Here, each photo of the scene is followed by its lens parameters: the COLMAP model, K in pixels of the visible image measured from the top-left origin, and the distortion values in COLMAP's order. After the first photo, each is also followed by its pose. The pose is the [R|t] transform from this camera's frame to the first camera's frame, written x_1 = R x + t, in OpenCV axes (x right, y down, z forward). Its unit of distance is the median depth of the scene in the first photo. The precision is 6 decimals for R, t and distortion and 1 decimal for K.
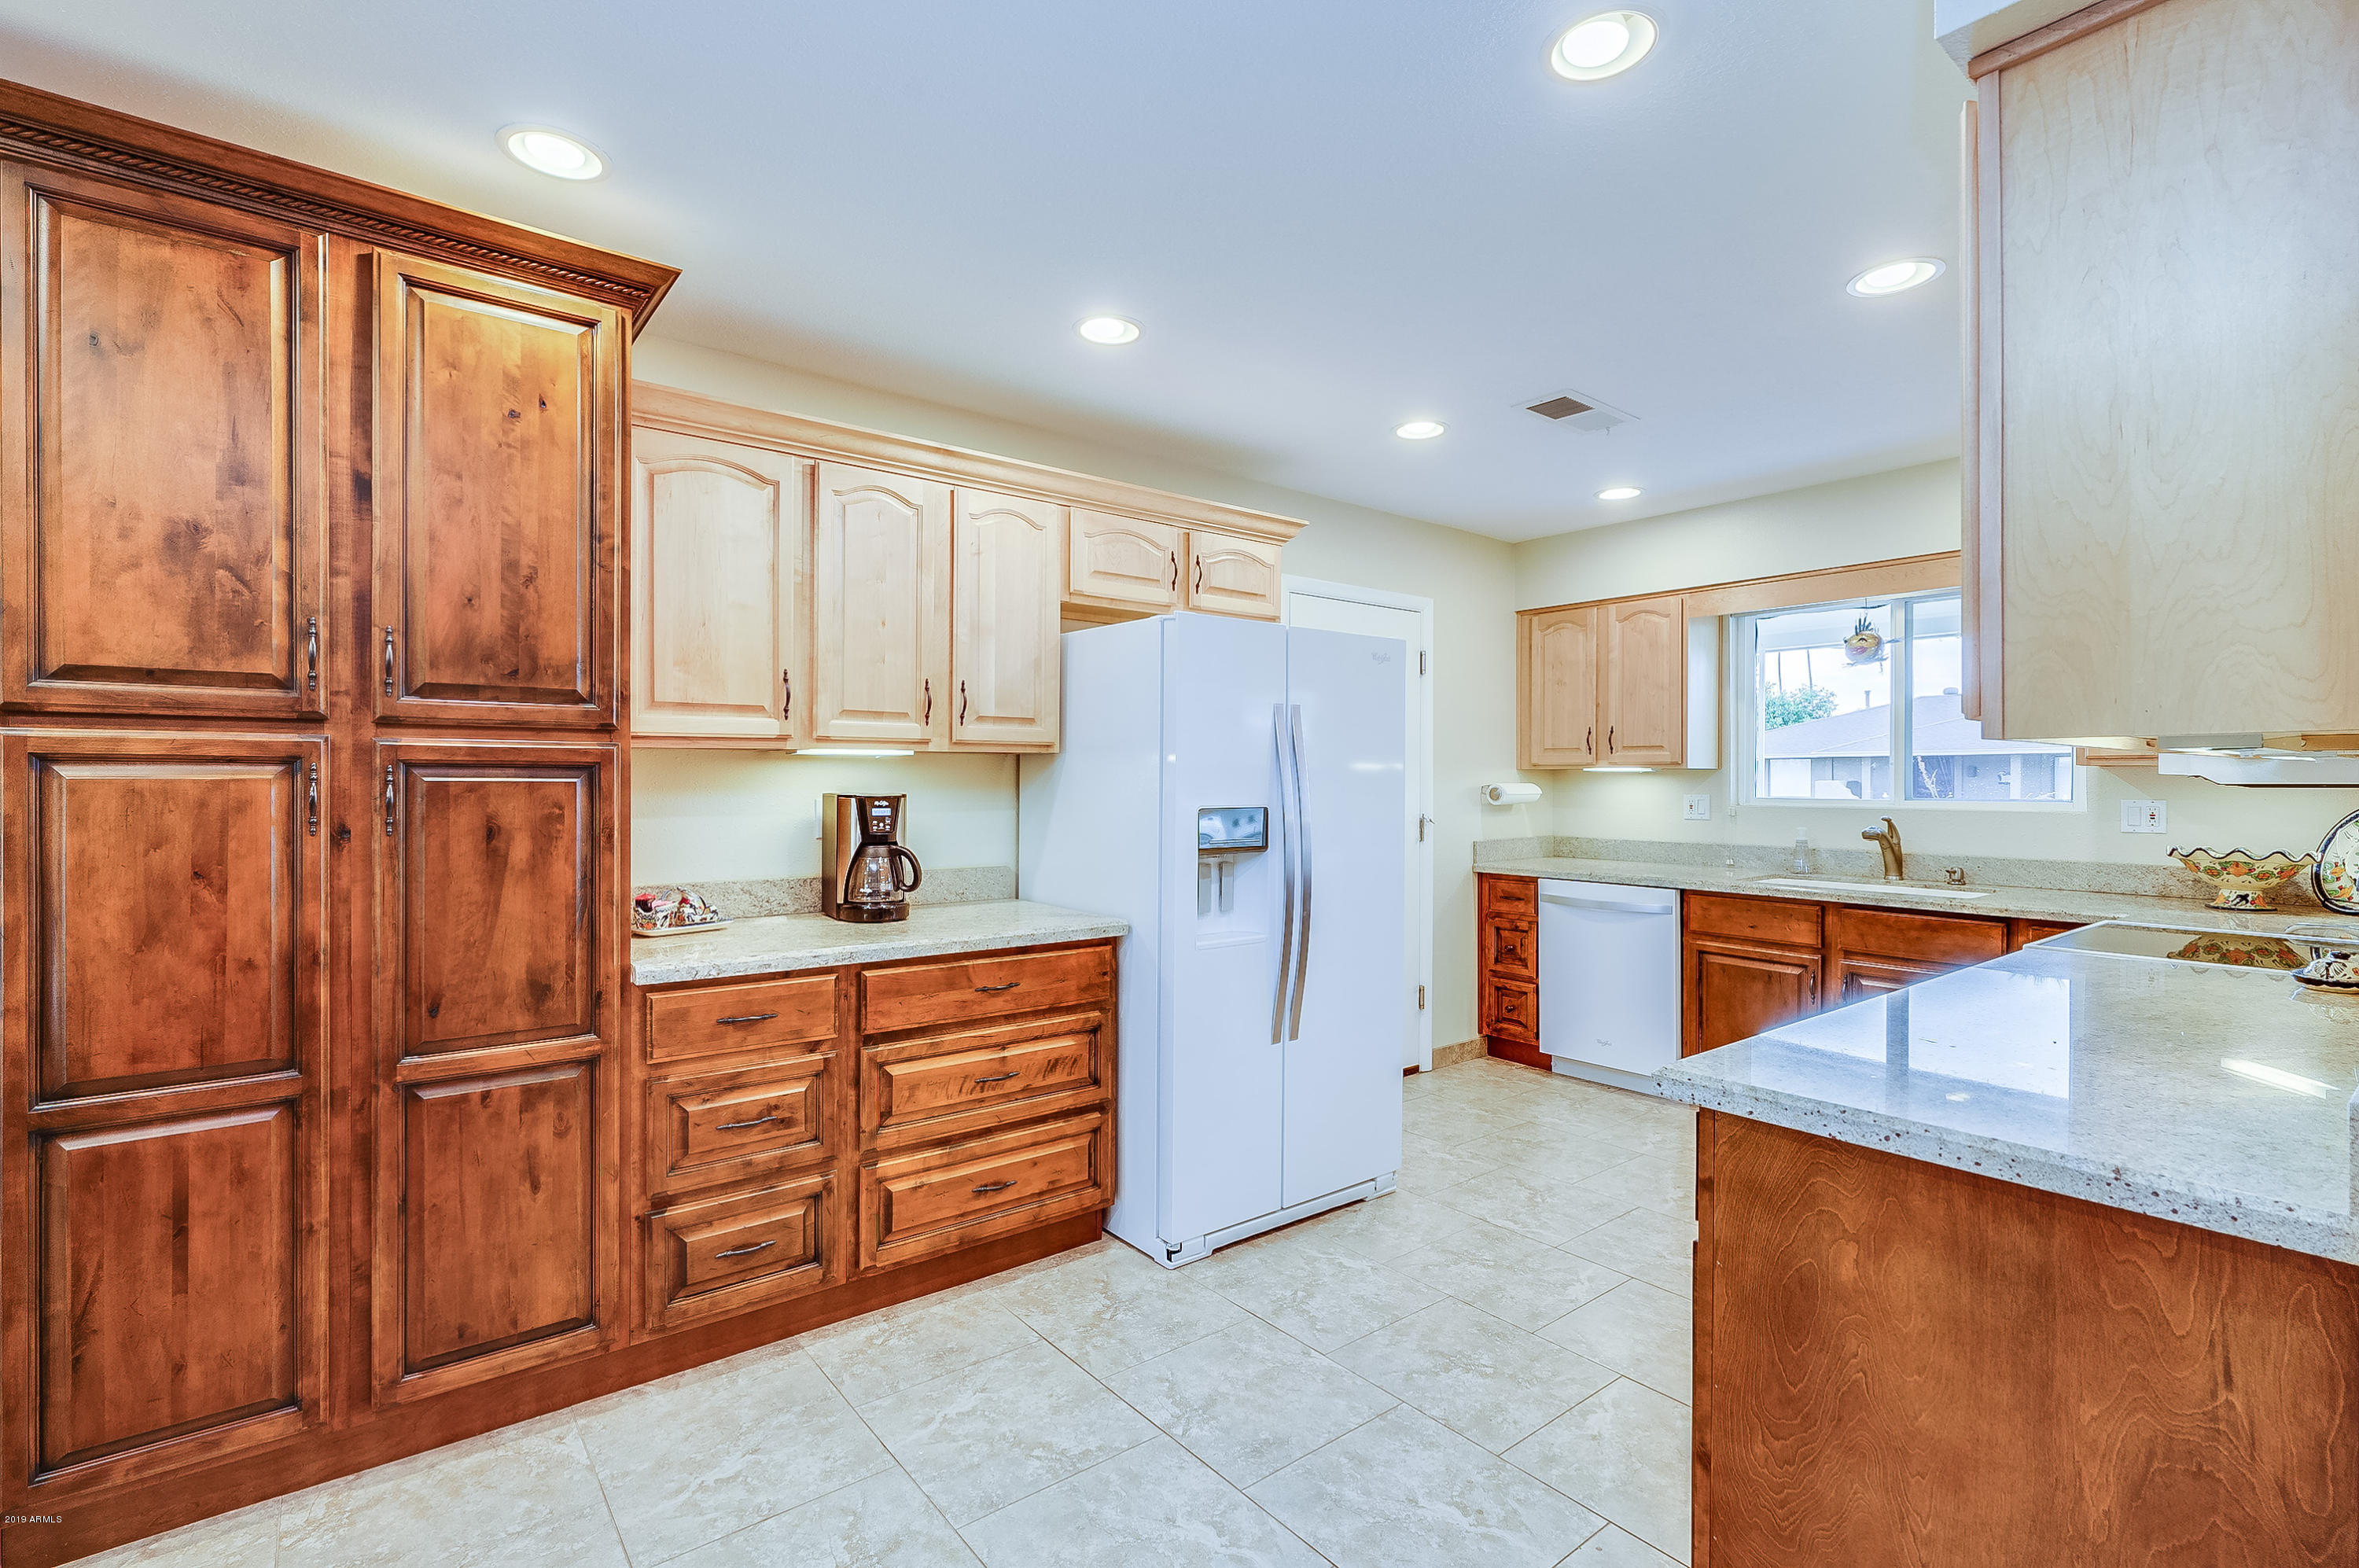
lens RADIAL K [[1077.2, 0, 1179.5], [0, 1077.2, 784.0], [0, 0, 1]] dist [0.002542, 0.000022]
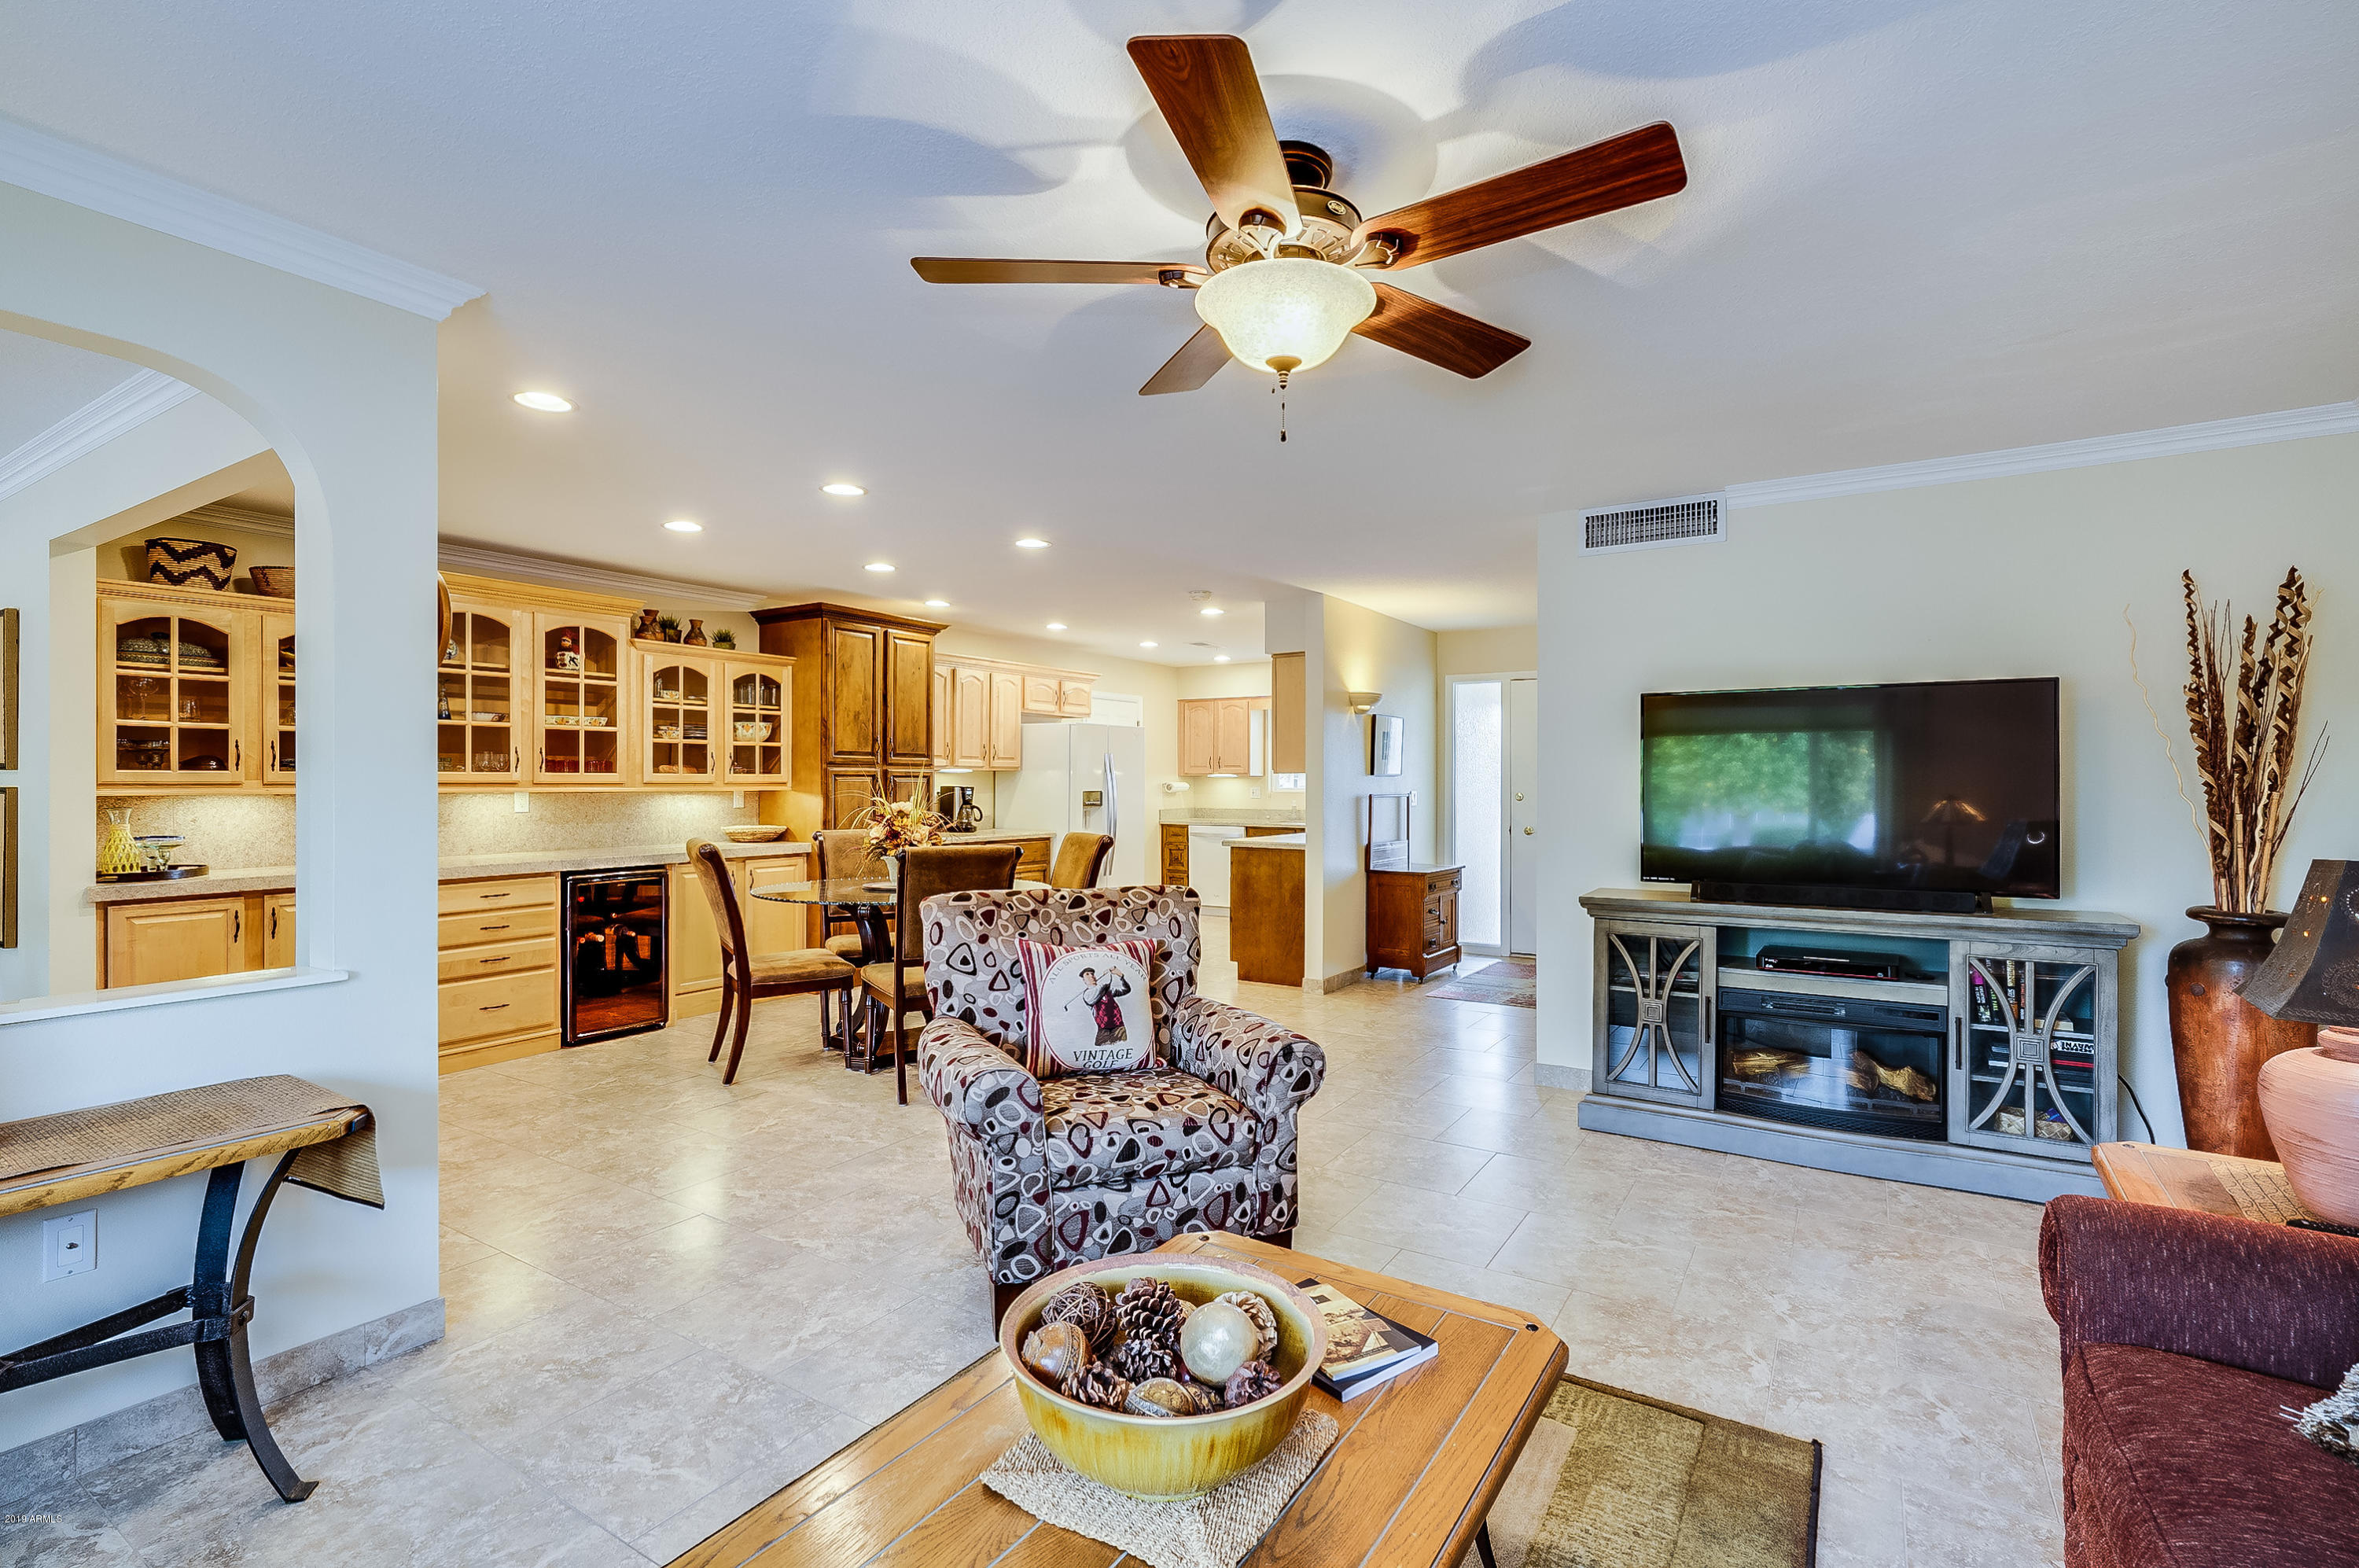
lens RADIAL K [[1077.2, 0, 1179.5], [0, 1077.2, 784.0], [0, 0, 1]] dist [0.002542, 0.000022]
pose [[0.945449, -0.001592, 0.325766, -0.491921], [0.001989, 0.999998, -0.000886, 0.006608], [-0.325764, 0.001486, 0.945450, -1.315555]]
